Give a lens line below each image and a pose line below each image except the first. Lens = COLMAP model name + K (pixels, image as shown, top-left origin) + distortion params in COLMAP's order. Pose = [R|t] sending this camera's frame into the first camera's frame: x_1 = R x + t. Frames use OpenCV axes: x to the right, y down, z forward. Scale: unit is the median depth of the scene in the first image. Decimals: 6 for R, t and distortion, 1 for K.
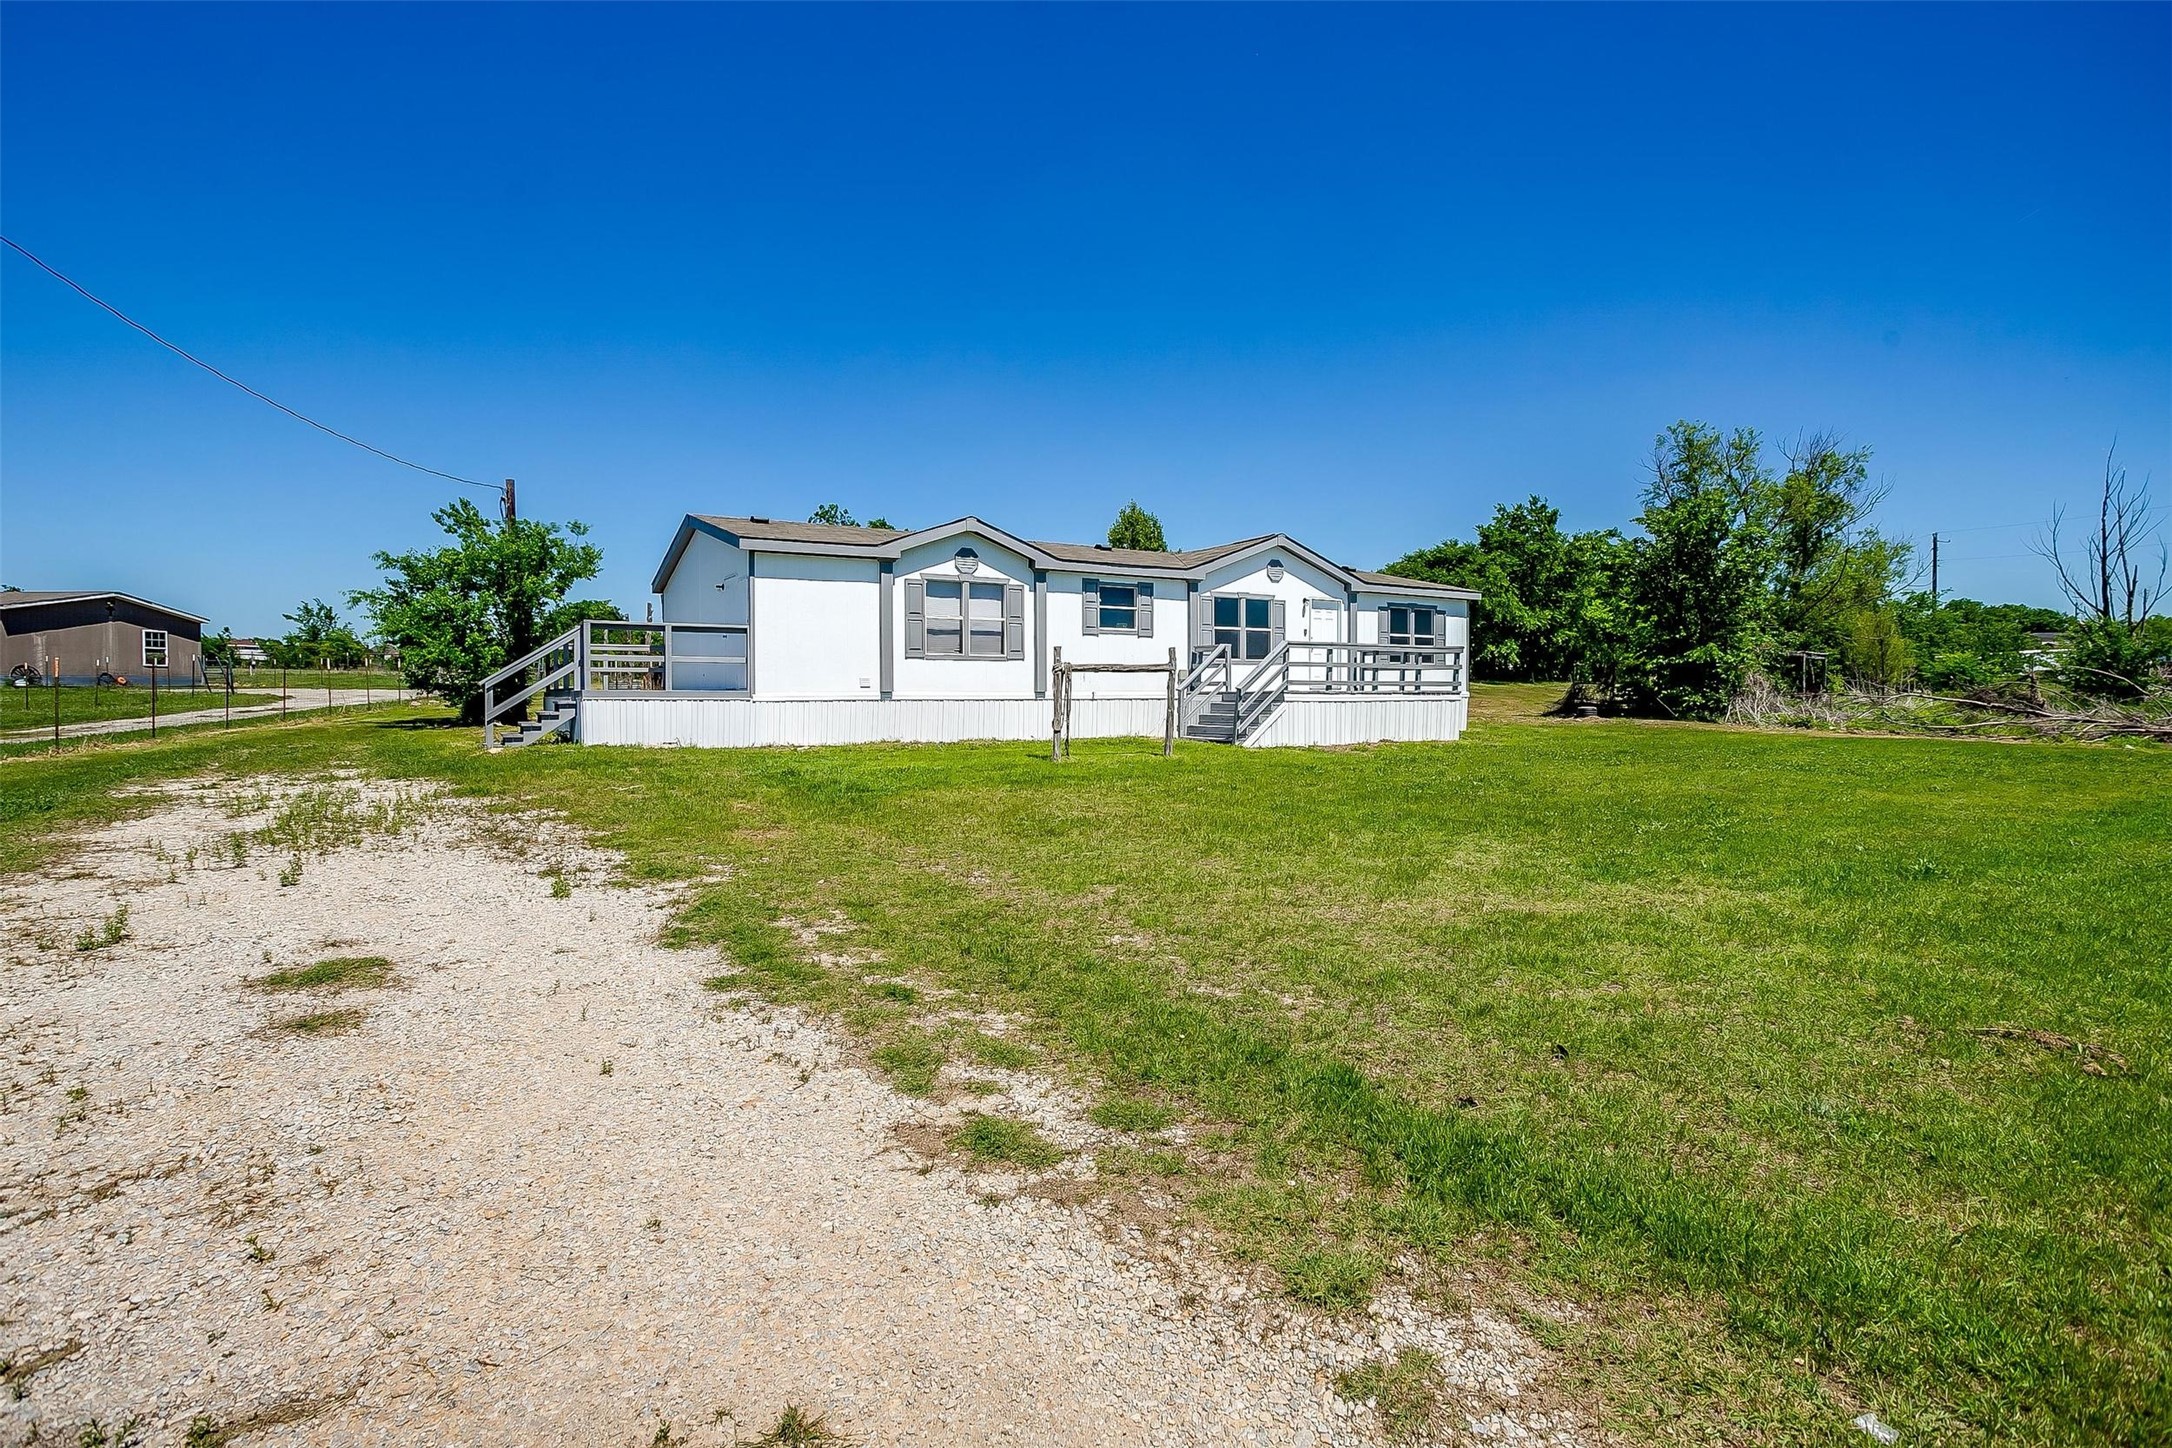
lens RADIAL K [[1030.7, 0, 1086.0], [0, 1030.7, 724.0], [0, 0, 1]] dist [0.000910, 0.000063]
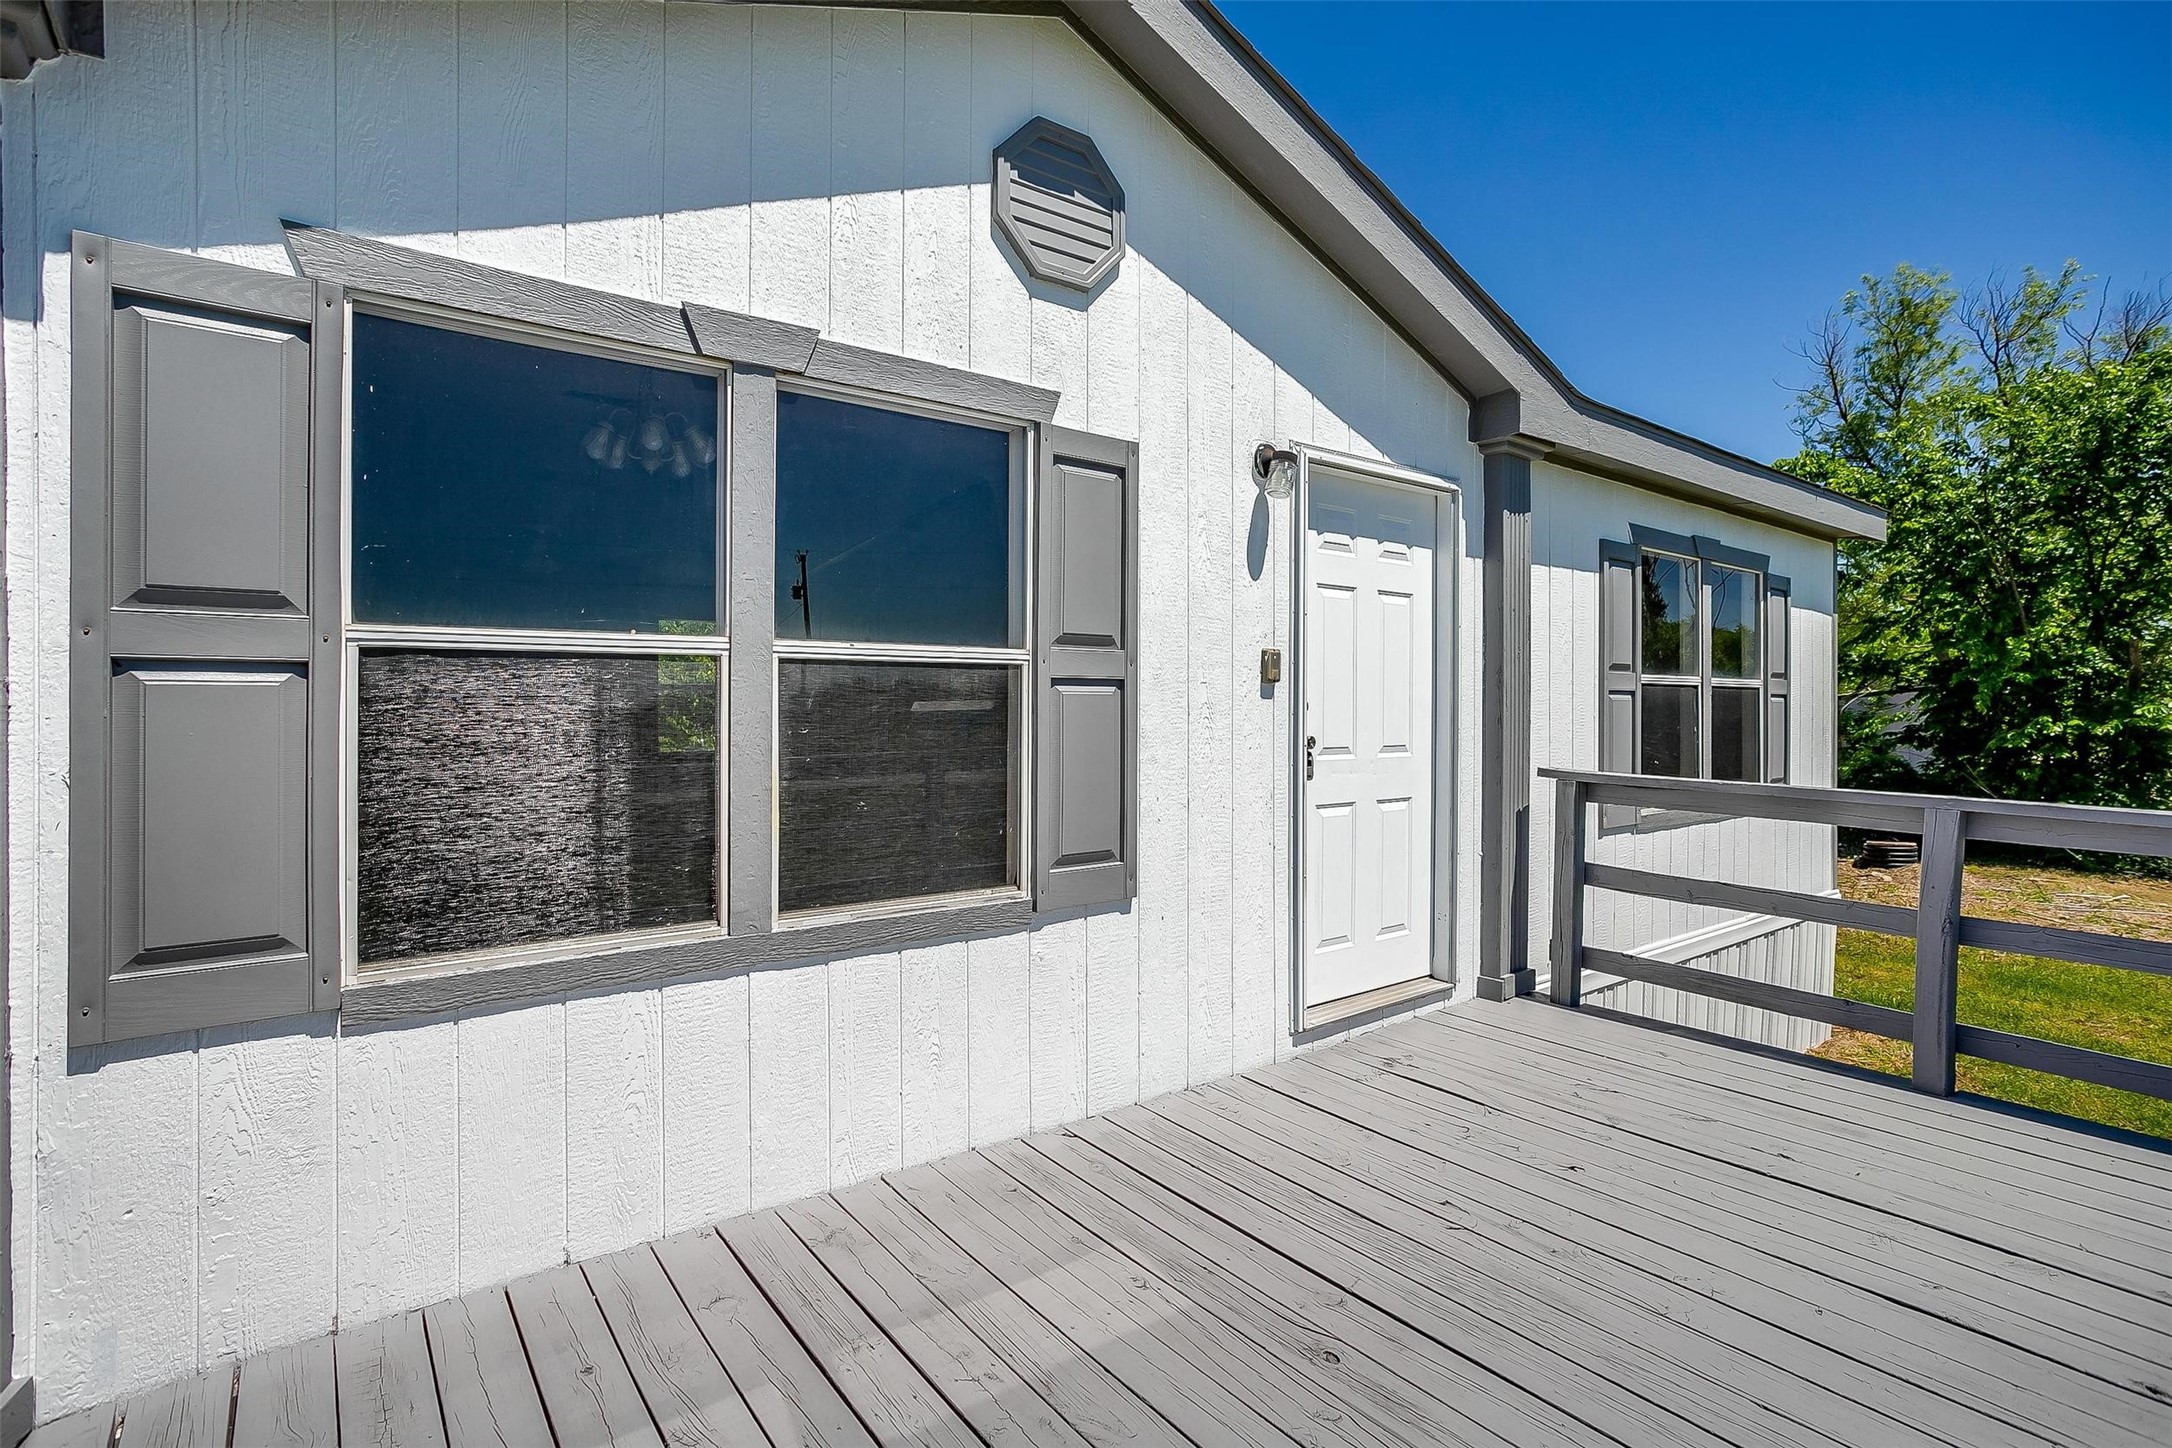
lens RADIAL K [[1062.6, 0, 1090.8], [0, 1062.6, 704.7], [0, 0, 1]] dist [-0.063920, 0.038849]
pose [[0.989893, -0.004169, 0.141758, 0.183540], [0.012197, 0.998367, -0.055812, -0.084813], [-0.141294, 0.056977, 0.988327, 0.944311]]
